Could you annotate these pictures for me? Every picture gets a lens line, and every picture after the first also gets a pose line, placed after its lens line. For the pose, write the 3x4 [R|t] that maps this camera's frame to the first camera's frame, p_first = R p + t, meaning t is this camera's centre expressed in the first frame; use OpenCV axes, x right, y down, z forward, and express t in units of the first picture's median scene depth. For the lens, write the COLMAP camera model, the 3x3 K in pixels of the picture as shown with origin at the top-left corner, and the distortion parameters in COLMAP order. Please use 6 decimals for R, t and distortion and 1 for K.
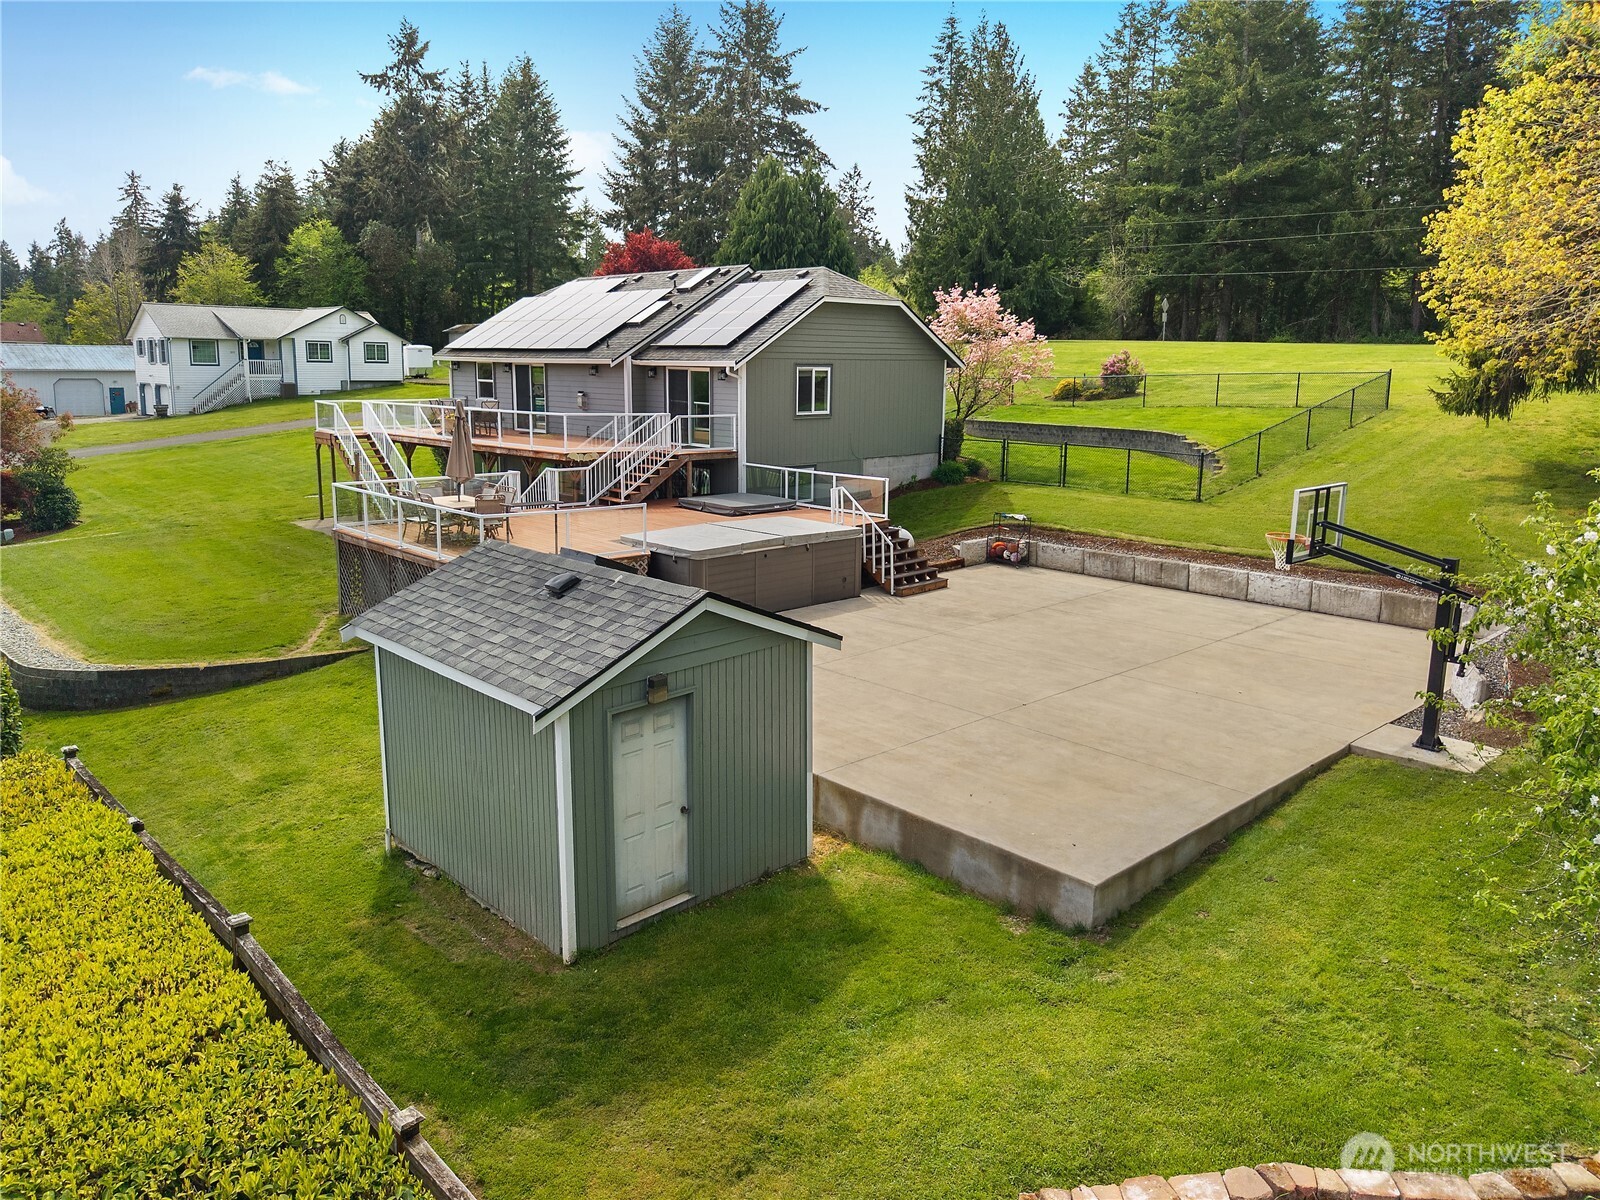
lens RADIAL K [[1132.5, 0, 799.6], [0, 1132.5, 597.8], [0, 0, 1]] dist [0.026675, -0.027664]
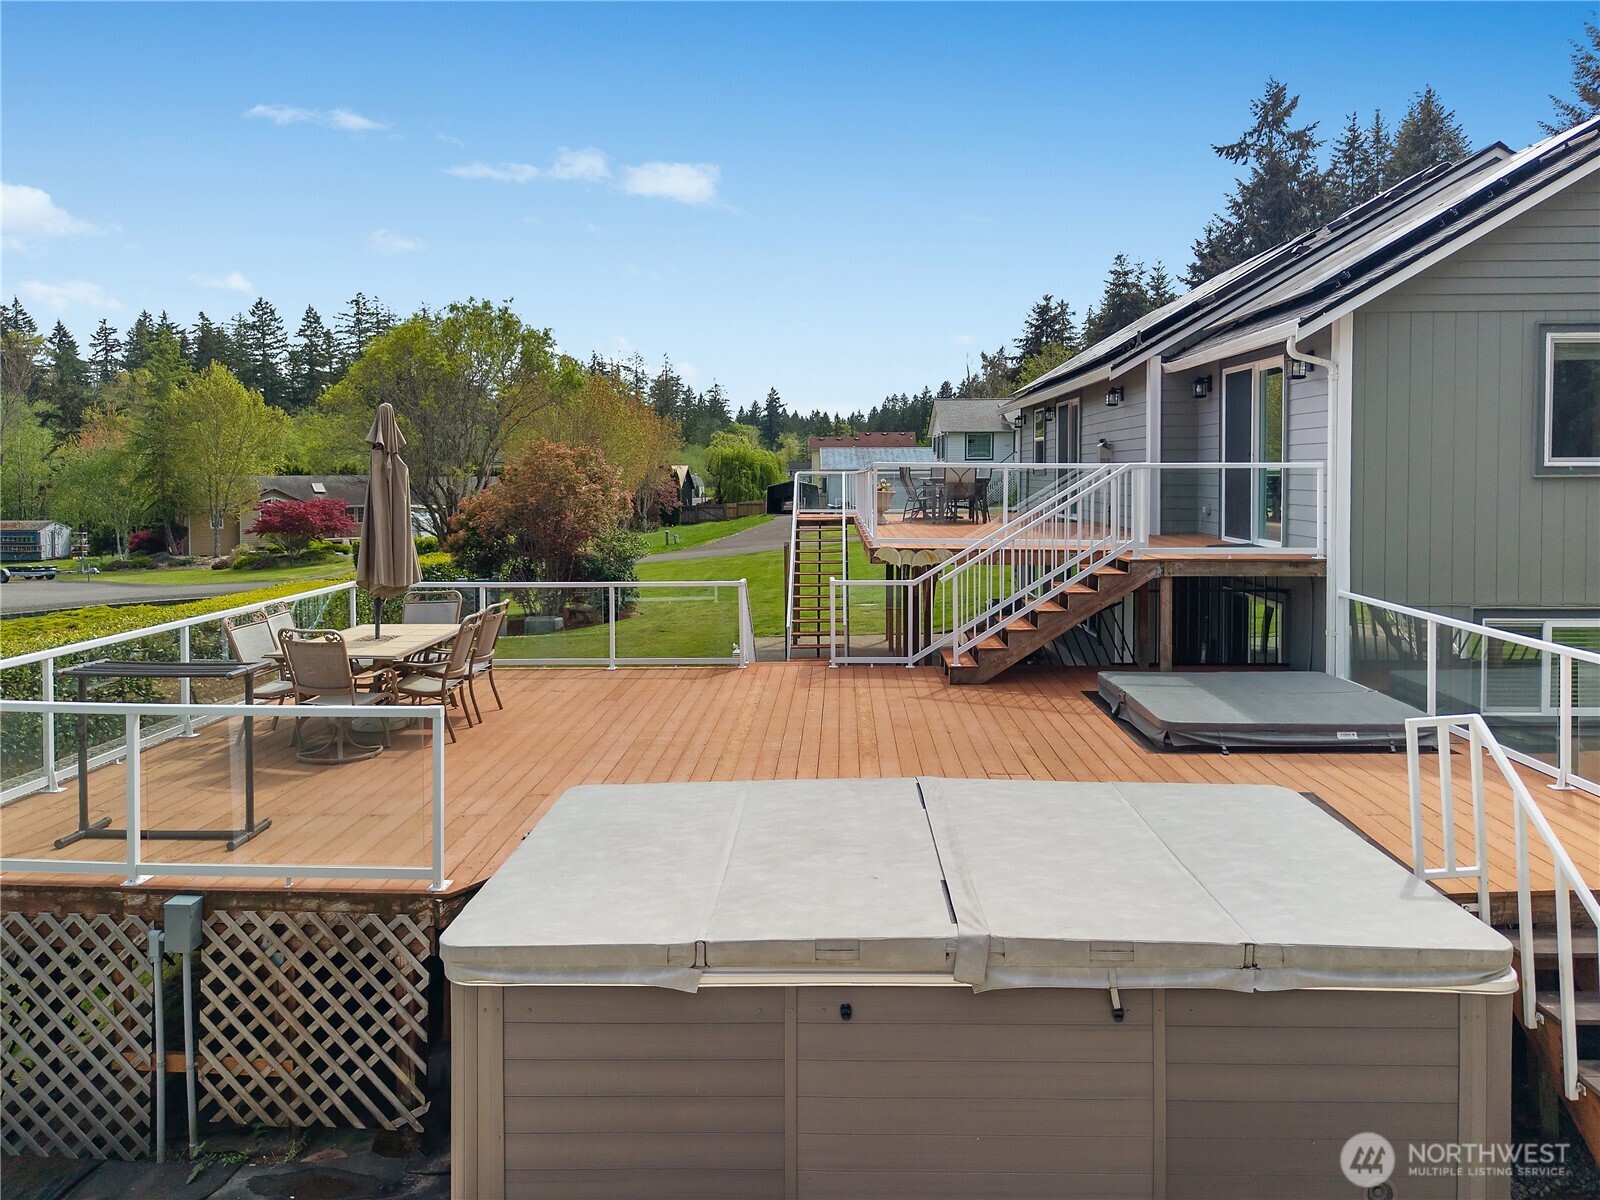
lens RADIAL K [[1132.5, 0, 823.1], [0, 1132.5, 497.3], [0, 0, 1]] dist [0.026675, -0.027664]
pose [[0.708547, 0.000942, -0.705663, 0.053292], [-0.133435, 0.982138, -0.132668, -0.045075], [0.692933, 0.188162, 0.696017, 0.358871]]
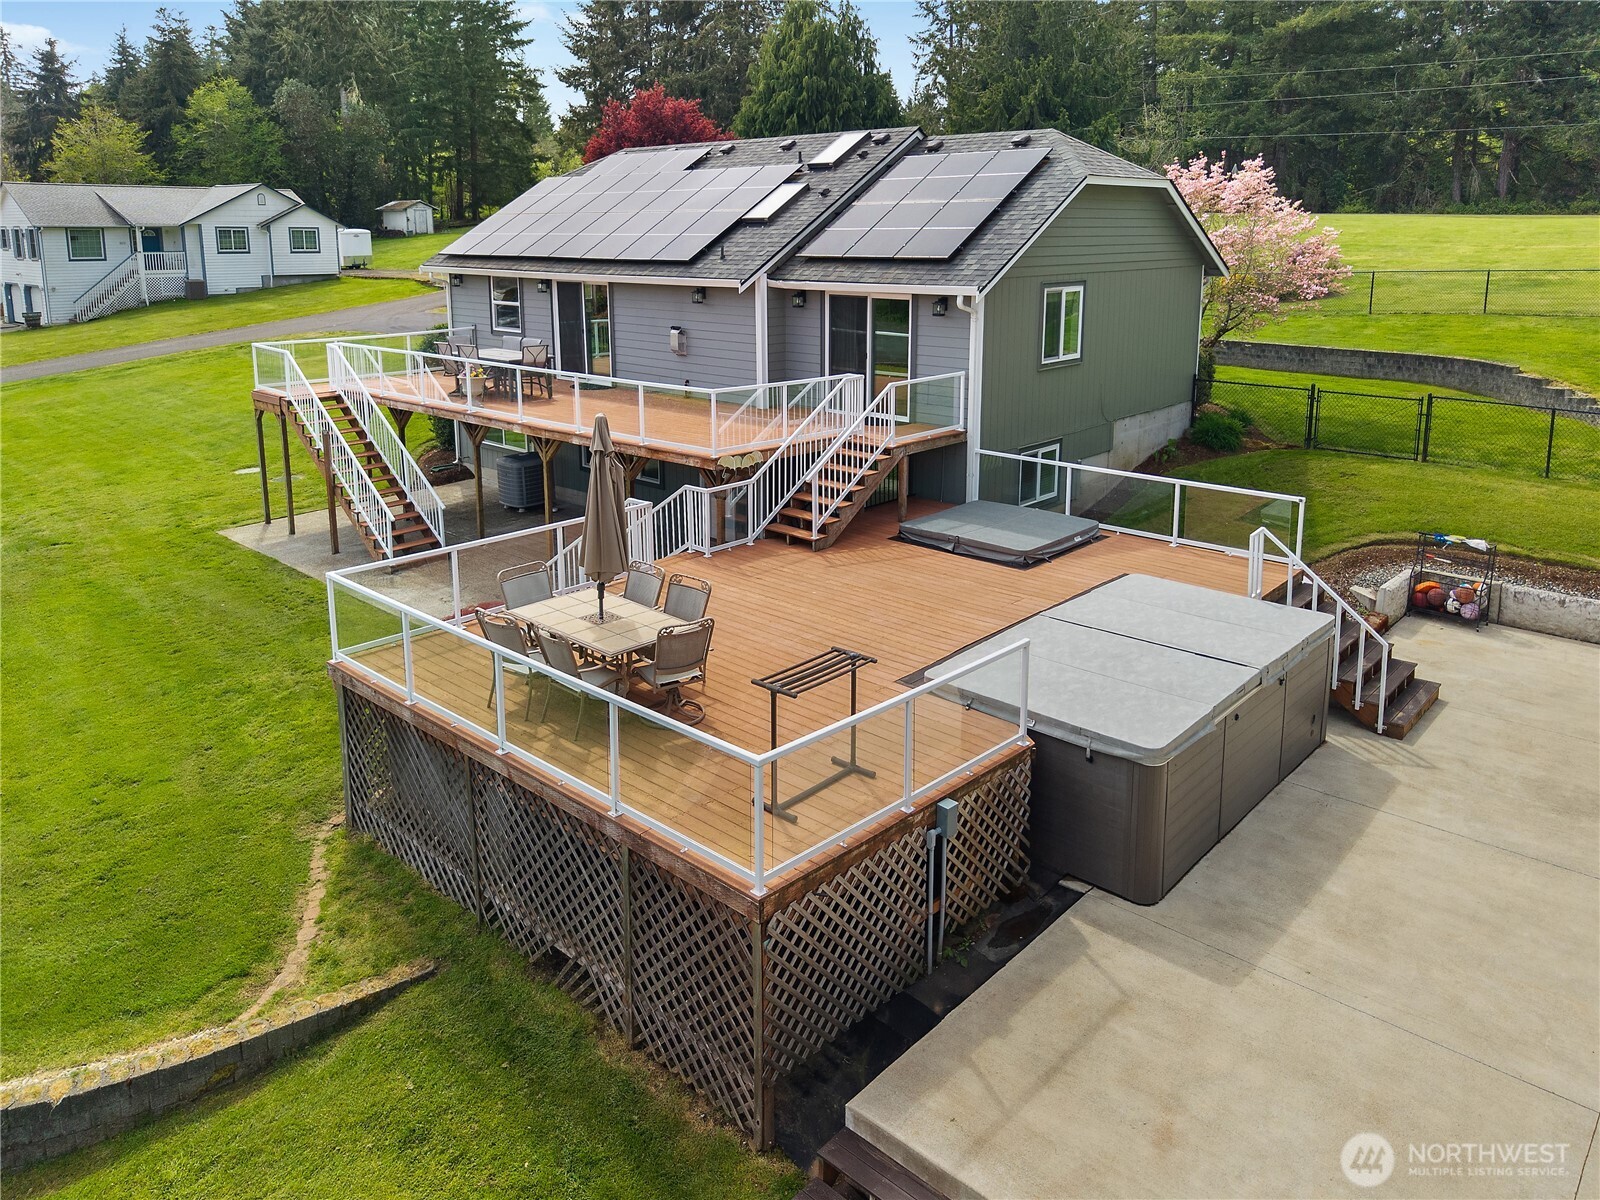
lens RADIAL K [[1132.5, 0, 787.3], [0, 1132.5, 483.1], [0, 0, 1]] dist [0.026675, -0.027664]
pose [[0.997996, -0.025331, 0.057993, -0.109201], [0.024329, 0.999543, 0.017924, -0.066351], [-0.058420, -0.016477, 0.998156, 0.226000]]
